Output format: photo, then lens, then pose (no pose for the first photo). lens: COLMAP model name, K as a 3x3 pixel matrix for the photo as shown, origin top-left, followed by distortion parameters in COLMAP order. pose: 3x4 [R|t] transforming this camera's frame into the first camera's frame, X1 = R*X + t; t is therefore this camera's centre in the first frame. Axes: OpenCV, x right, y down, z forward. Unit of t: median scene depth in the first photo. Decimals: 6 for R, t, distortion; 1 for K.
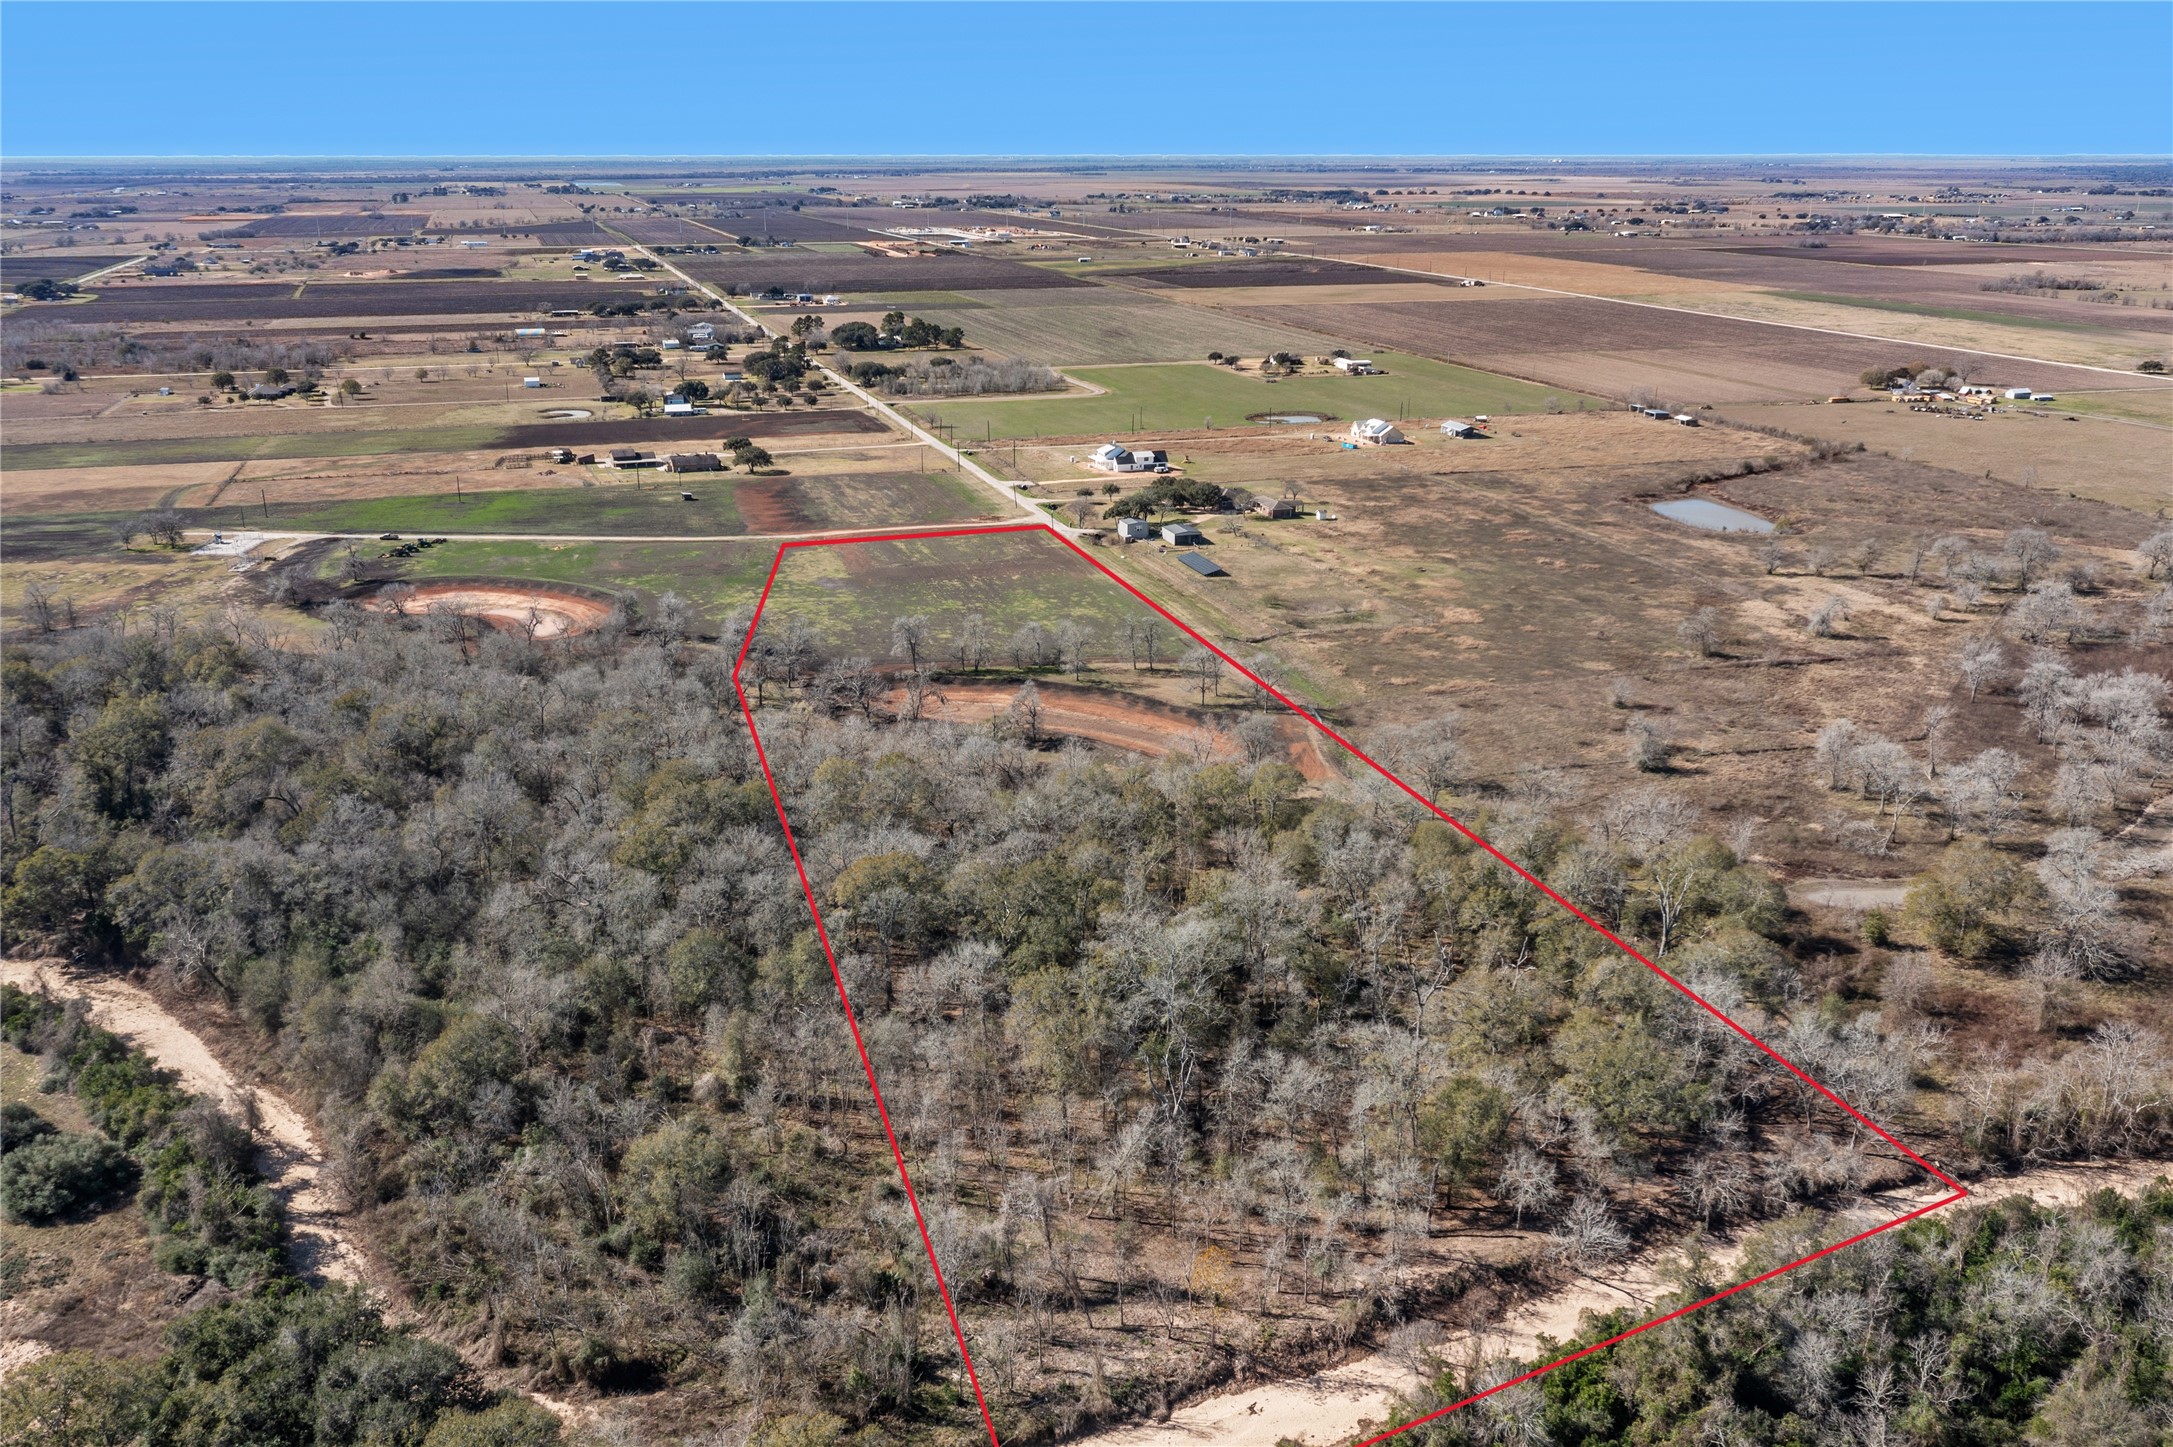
lens RADIAL K [[1776.7, 0, 1086.5], [0, 1776.7, 723.5], [0, 0, 1]] dist [-0.009206, 0.008377]
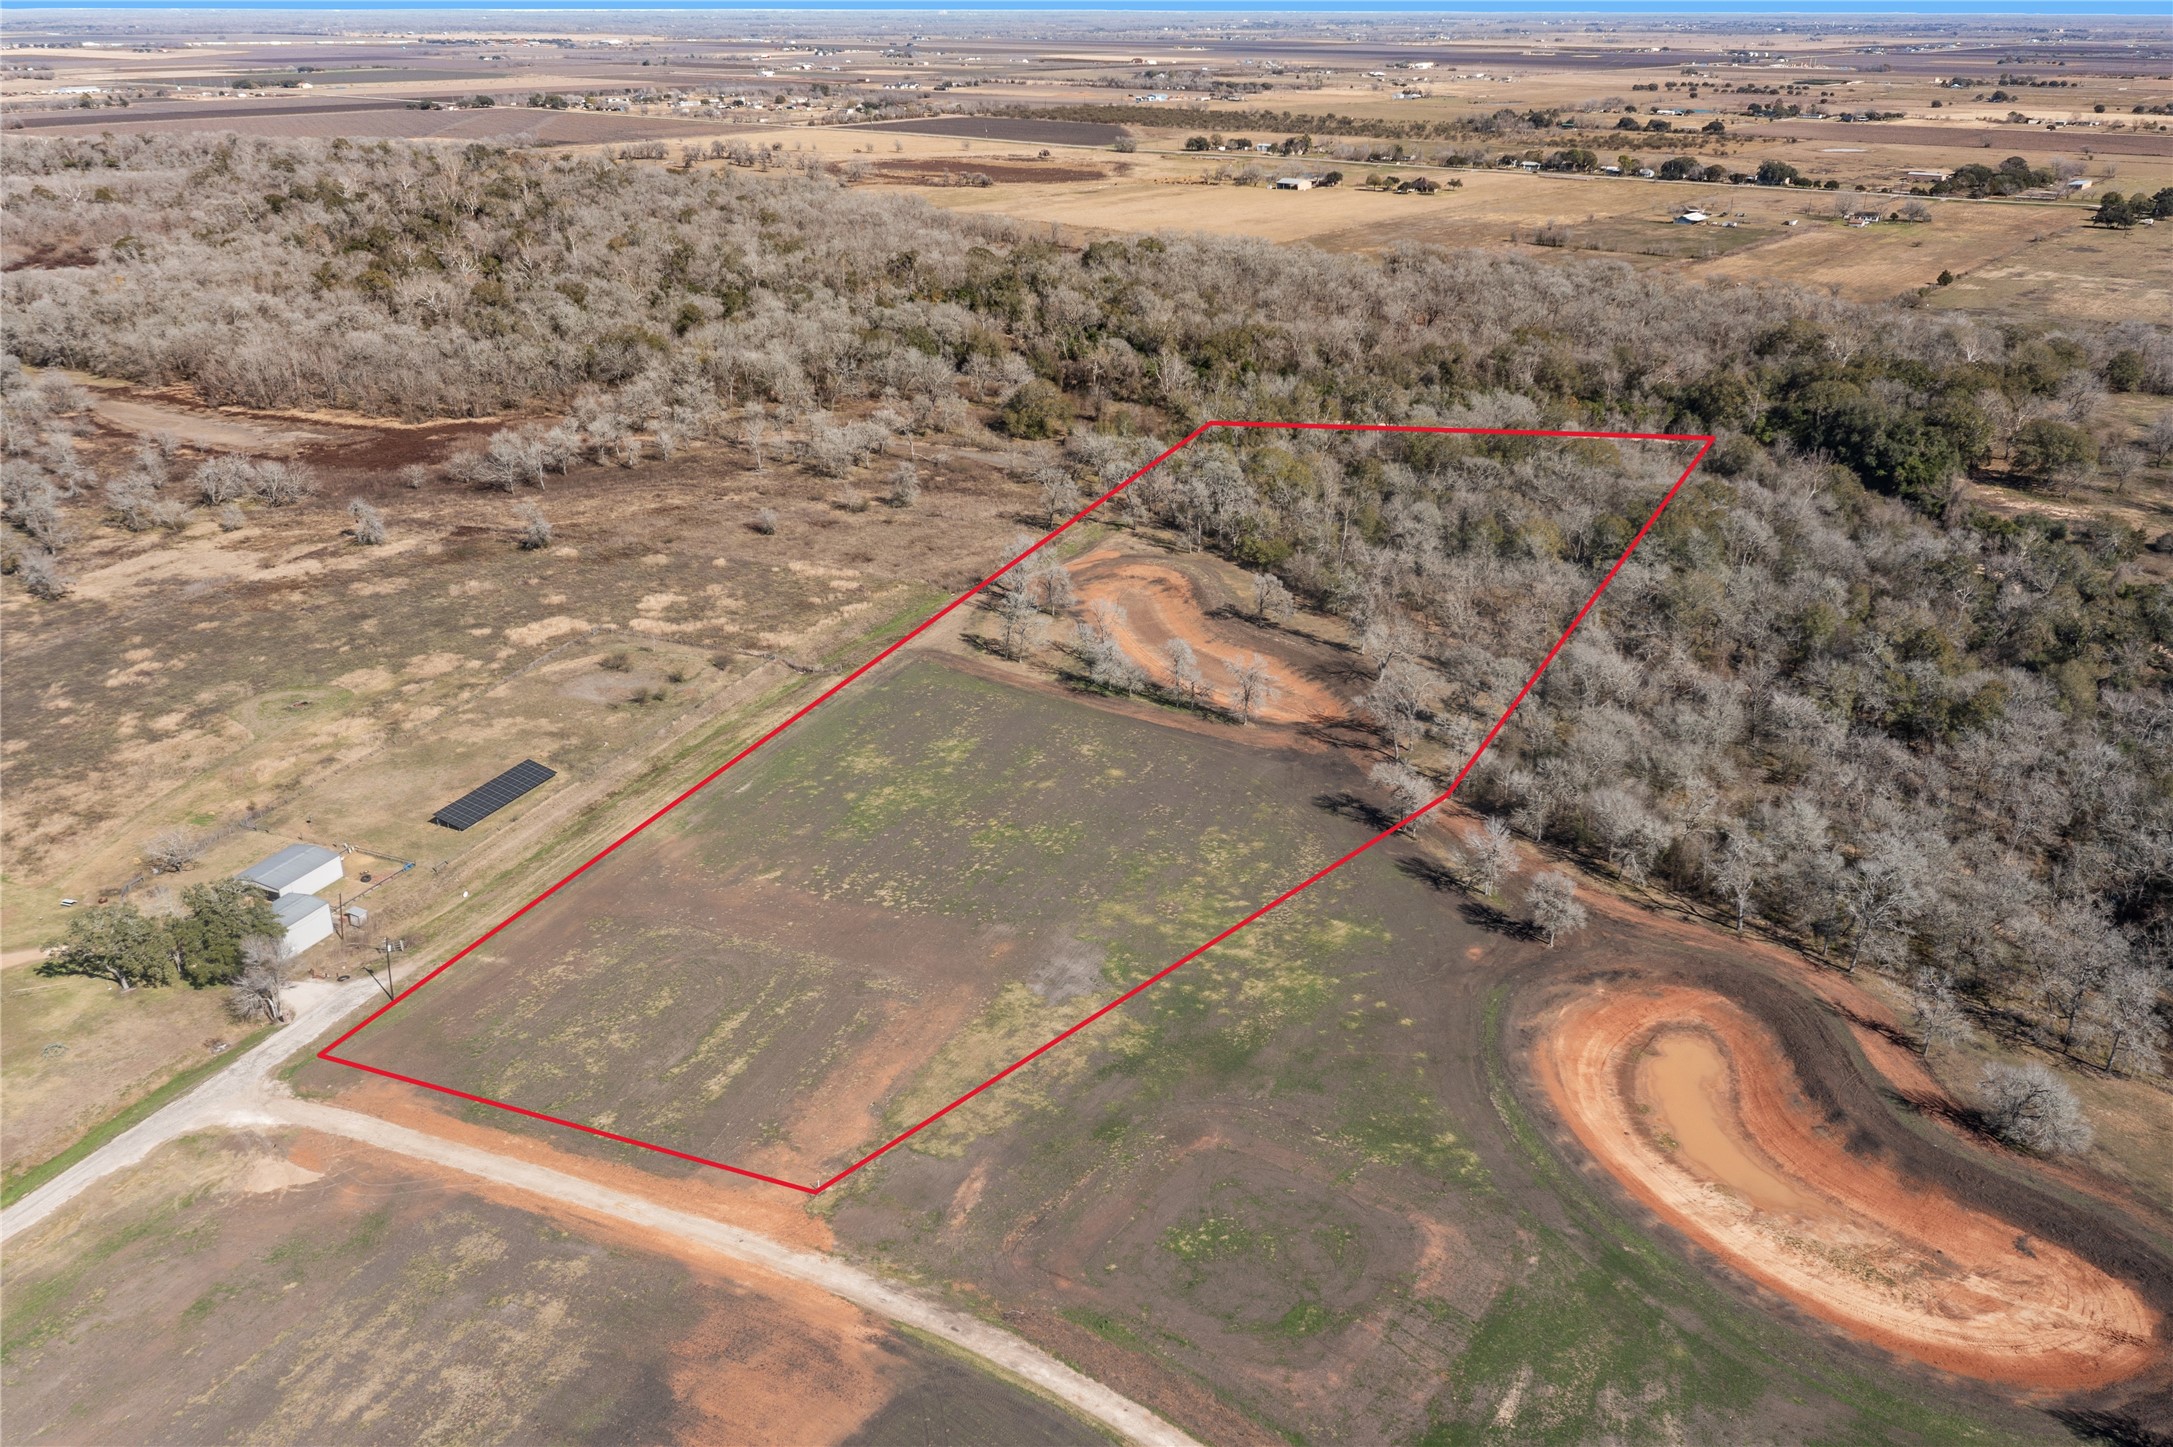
lens RADIAL K [[1741.5, 0, 1083.9], [0, 1741.5, 717.1], [0, 0, 1]] dist [-0.009609, 0.007163]
pose [[-0.768919, -0.242867, 0.591421, -0.297330], [0.196245, 0.790731, 0.579856, -0.294015], [-0.608483, 0.561925, -0.560346, 0.900873]]
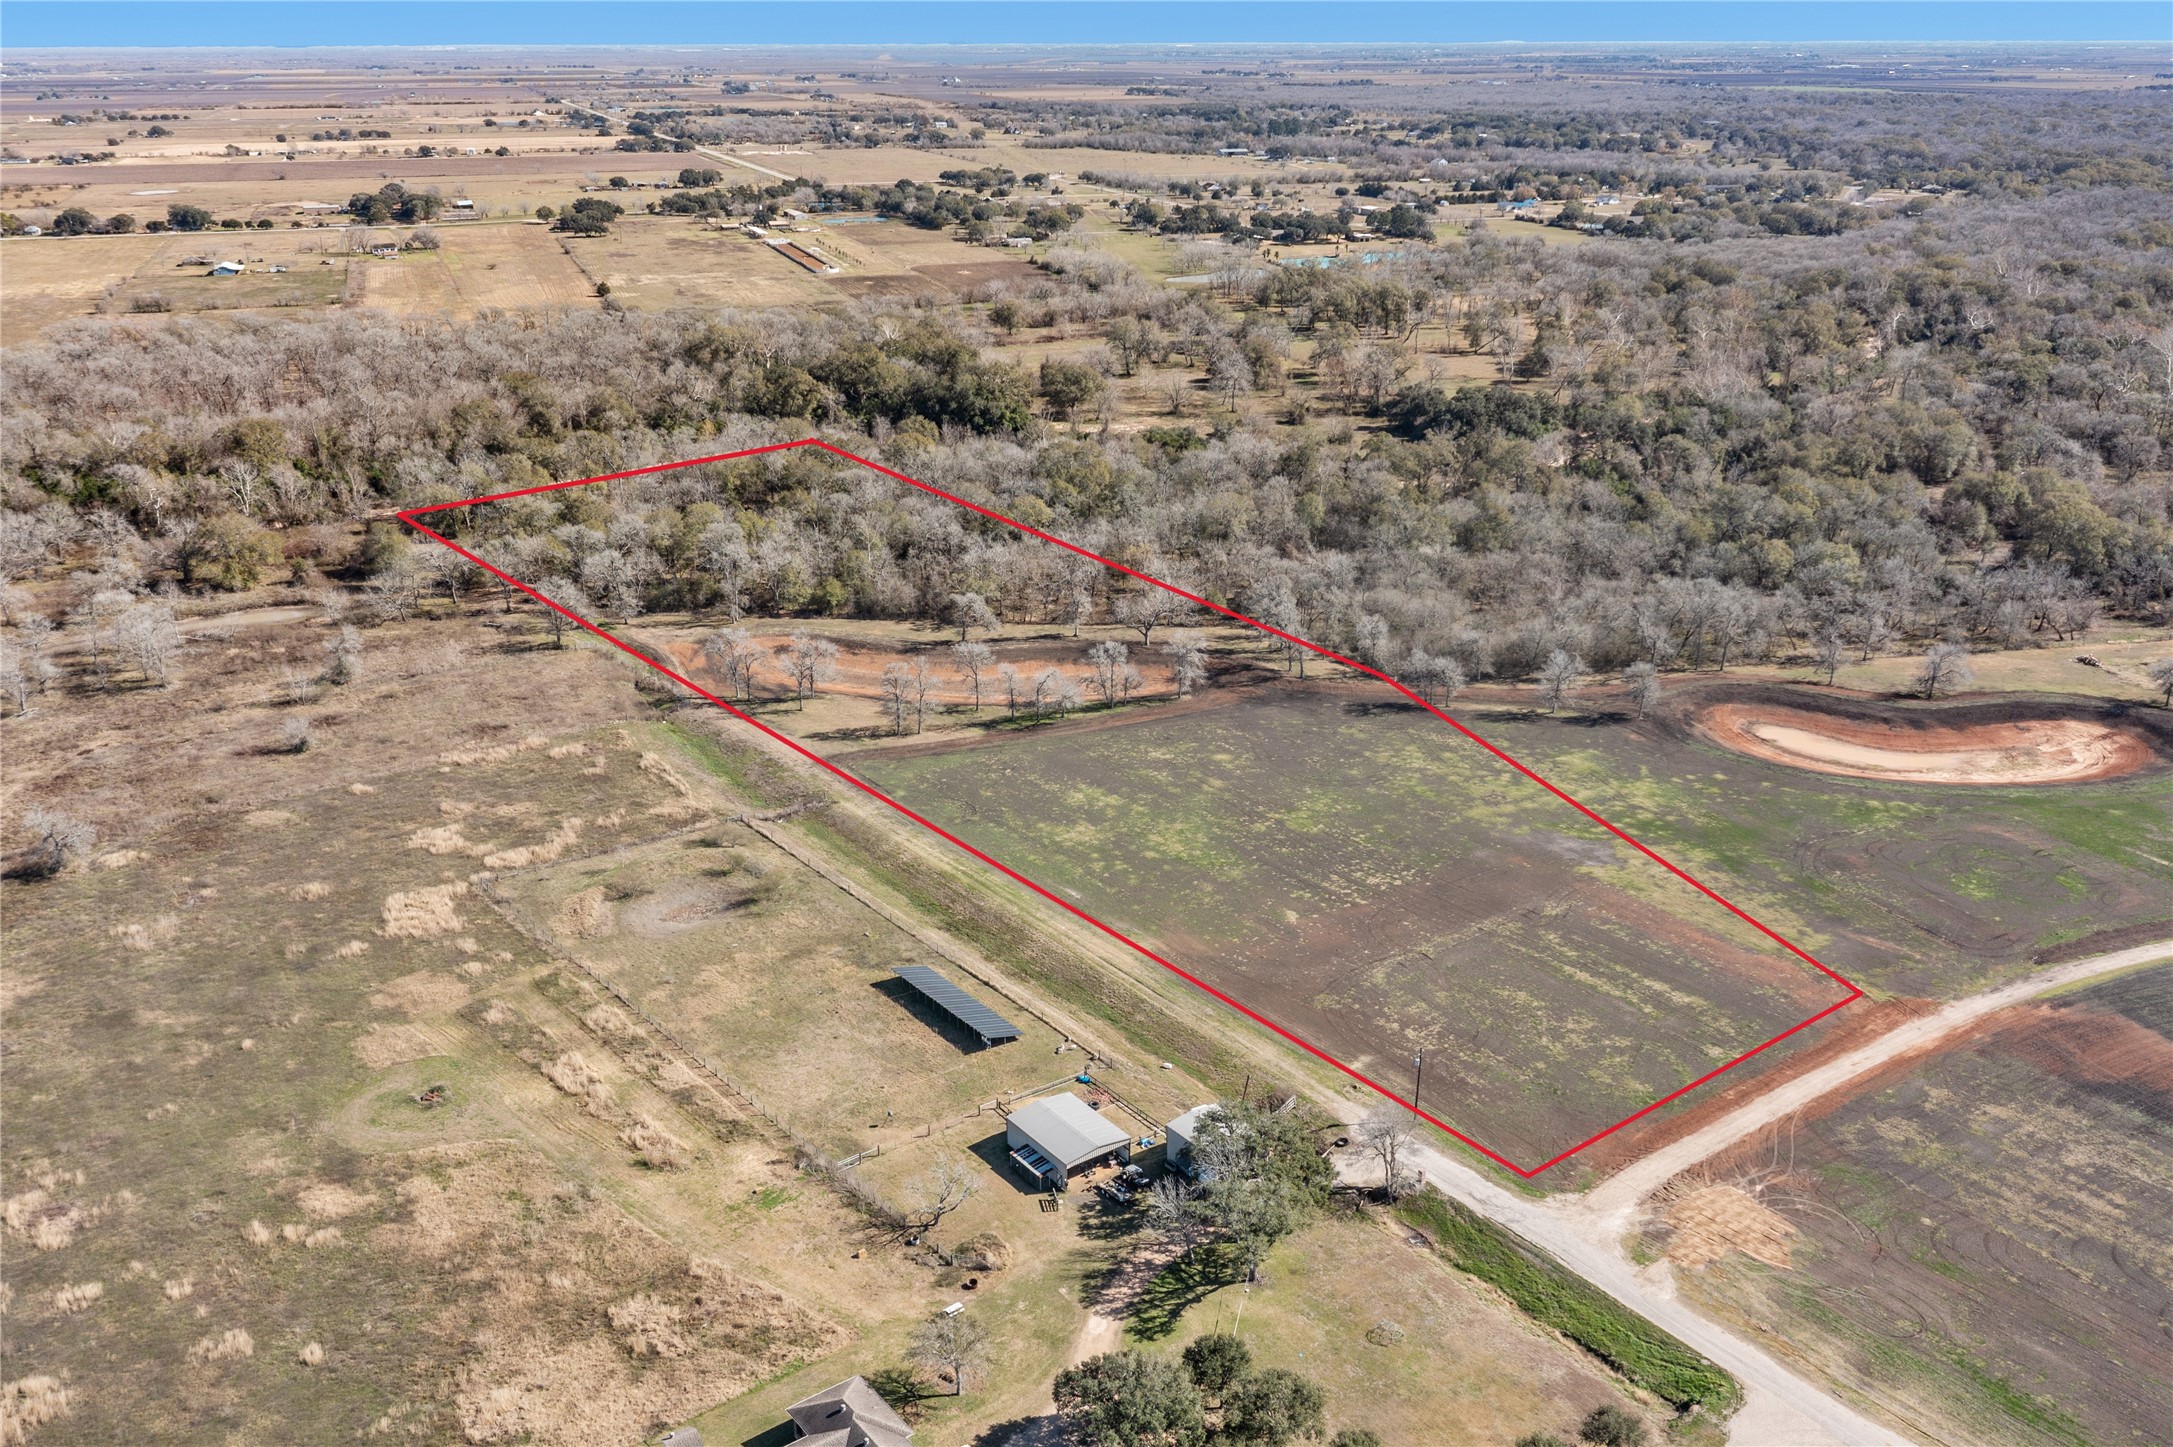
lens RADIAL K [[1855.7, 0, 1070.4], [0, 1855.7, 723.9], [0, 0, 1]] dist [-0.012839, 0.016403]
pose [[-0.945925, 0.112998, -0.304069, 0.130216], [-0.099469, 0.791172, 0.603451, -0.327114], [0.308760, 0.601065, -0.737149, 1.001865]]
